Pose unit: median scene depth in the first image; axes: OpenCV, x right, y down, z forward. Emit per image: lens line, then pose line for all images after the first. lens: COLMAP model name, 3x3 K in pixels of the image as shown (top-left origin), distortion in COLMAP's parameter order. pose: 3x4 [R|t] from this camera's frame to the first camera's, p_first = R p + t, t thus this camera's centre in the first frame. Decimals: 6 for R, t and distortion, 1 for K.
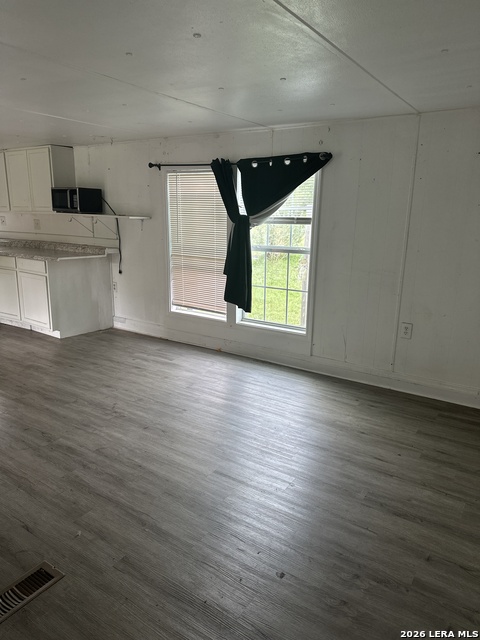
lens RADIAL K [[451.6, 0, 239.6], [0, 451.6, 321.0], [0, 0, 1]] dist [-0.007446, -0.002341]
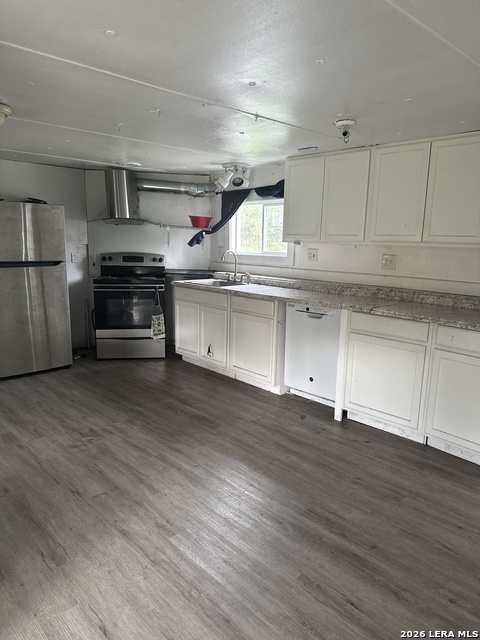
lens RADIAL K [[451.6, 0, 240.8], [0, 451.6, 320.6], [0, 0, 1]] dist [-0.007446, -0.002341]
pose [[0.976756, 0.040520, -0.210487, -0.517906], [-0.051344, 0.997611, -0.046211, -0.090539], [0.208112, 0.055944, 0.976504, 0.334708]]
